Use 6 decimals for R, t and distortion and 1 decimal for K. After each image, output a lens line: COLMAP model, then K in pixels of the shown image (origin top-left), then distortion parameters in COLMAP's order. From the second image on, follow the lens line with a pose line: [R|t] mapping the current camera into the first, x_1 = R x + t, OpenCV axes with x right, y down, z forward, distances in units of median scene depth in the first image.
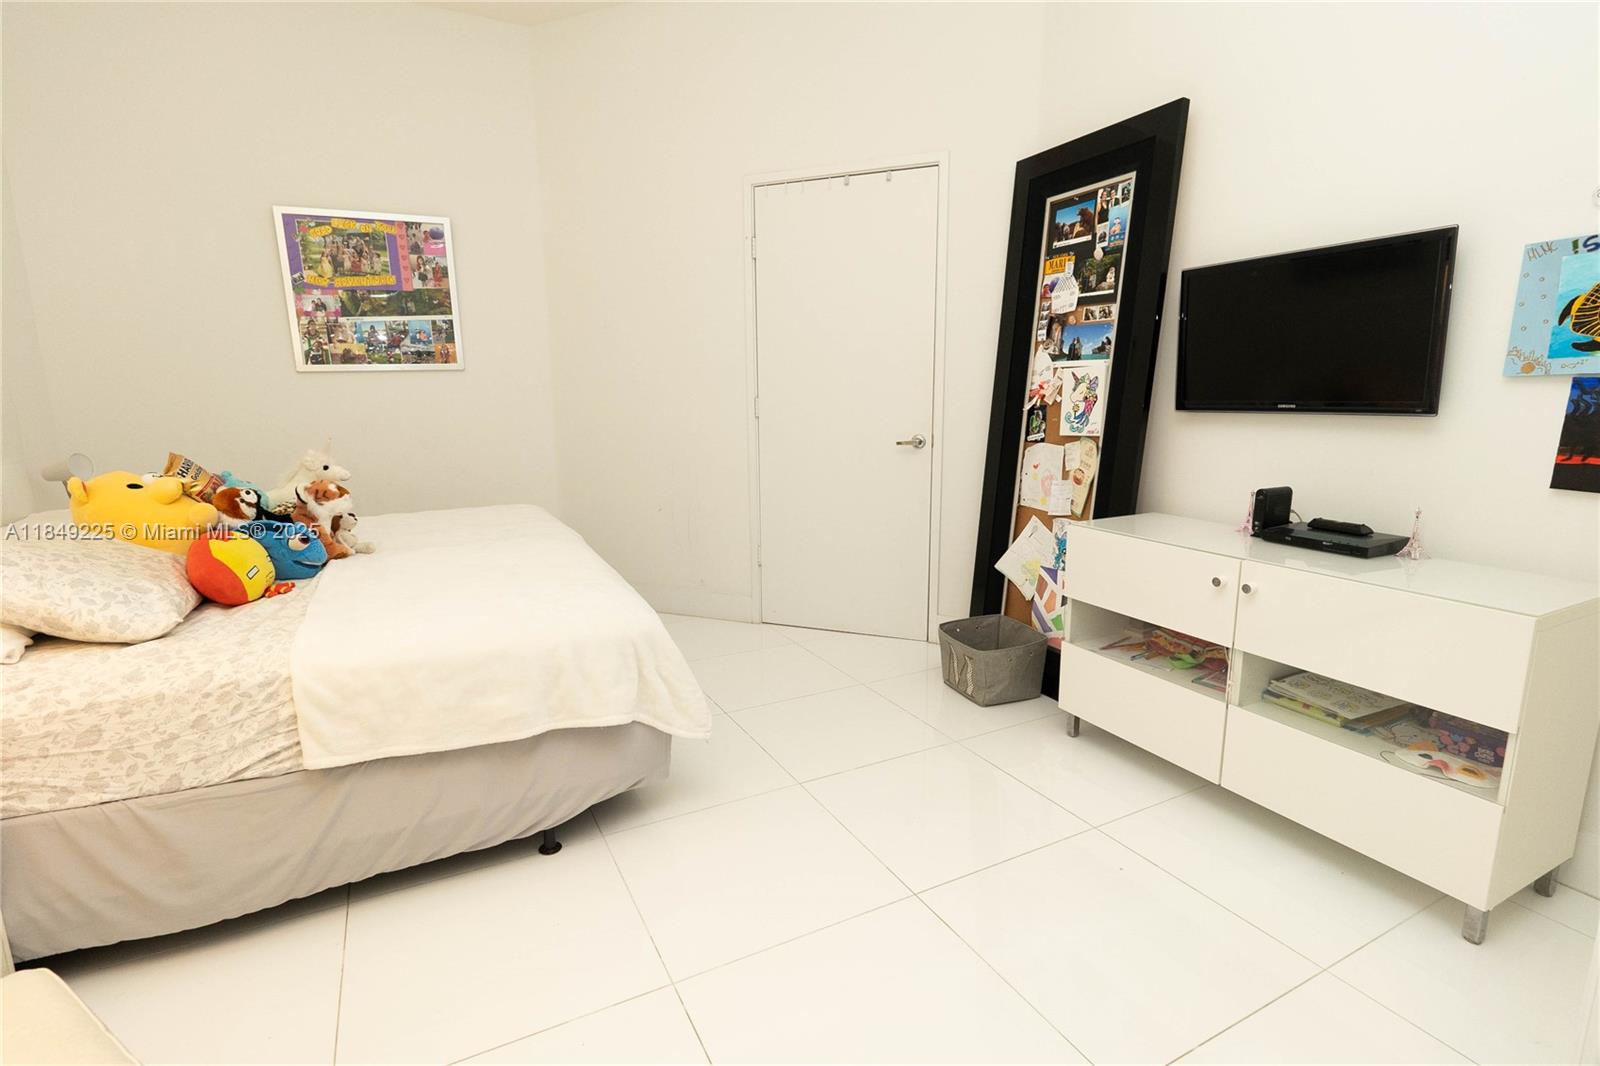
lens RADIAL K [[770.4, 0, 803.6], [0, 770.4, 533.5], [0, 0, 1]] dist [-0.001264, -0.000321]
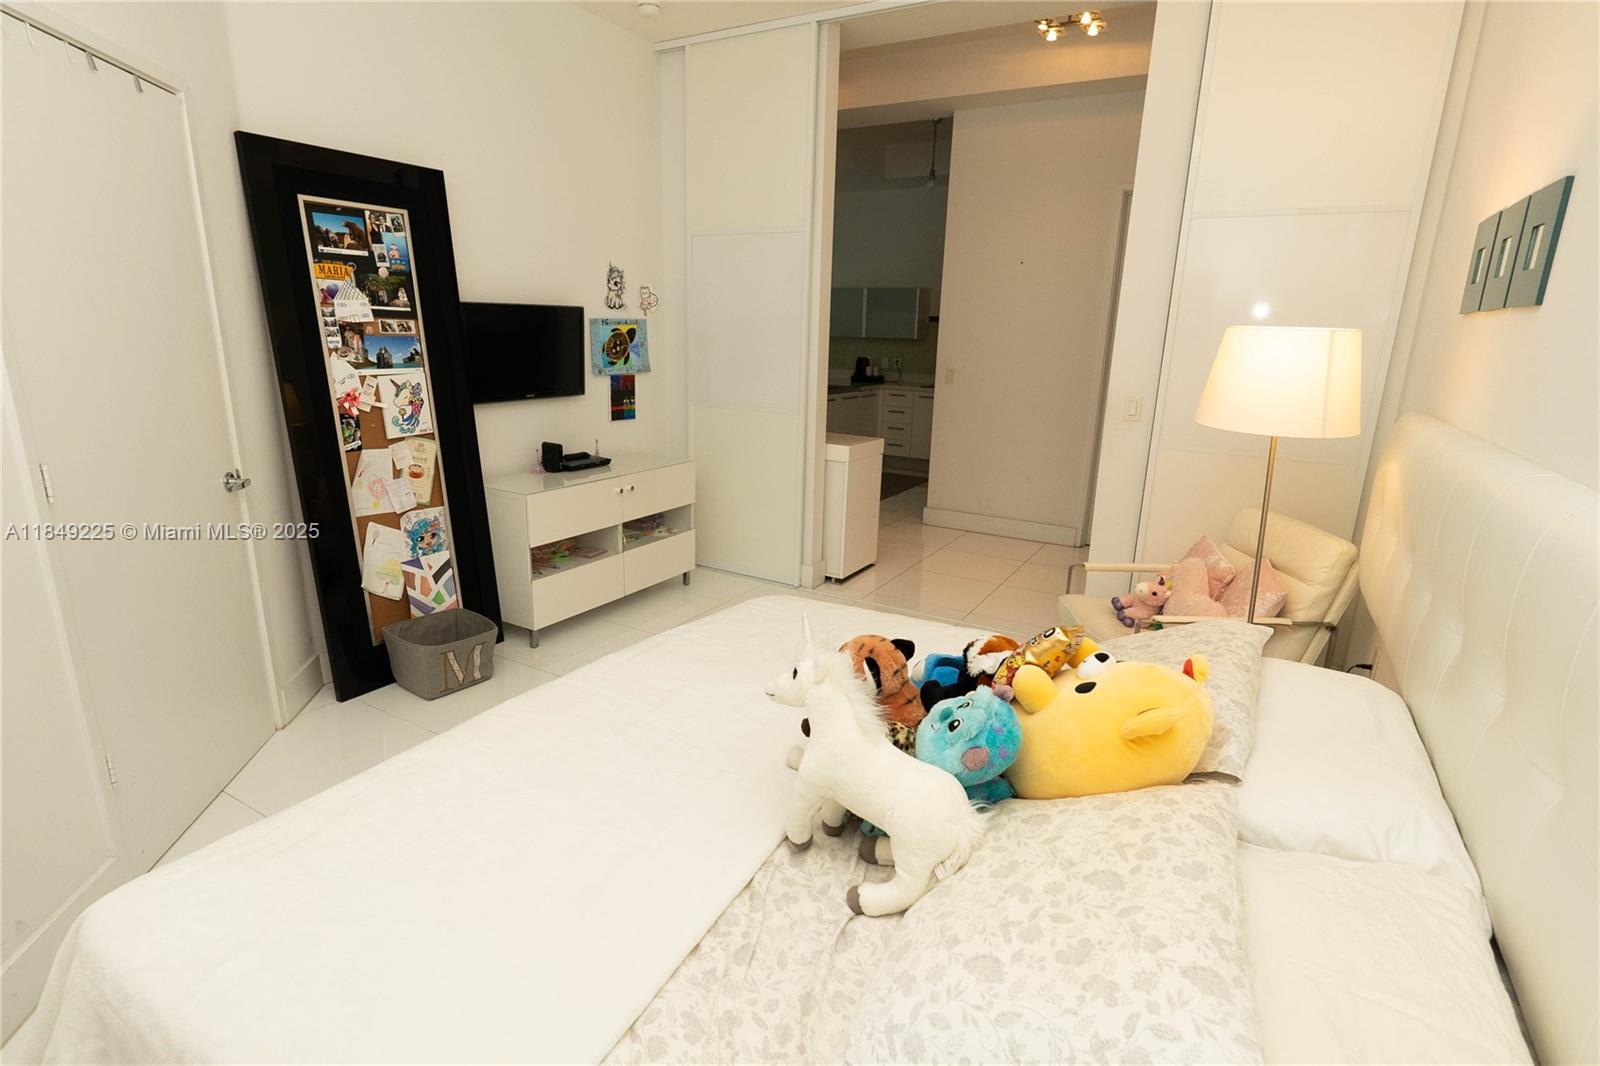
lens RADIAL K [[770.4, 0, 803.3], [0, 770.4, 534.9], [0, 0, 1]] dist [-0.001264, -0.000321]
pose [[-0.521893, -0.225805, 0.822581, -0.897568], [0.137140, 0.929571, 0.342184, -0.297920], [-0.841914, 0.291393, -0.454170, 1.068293]]
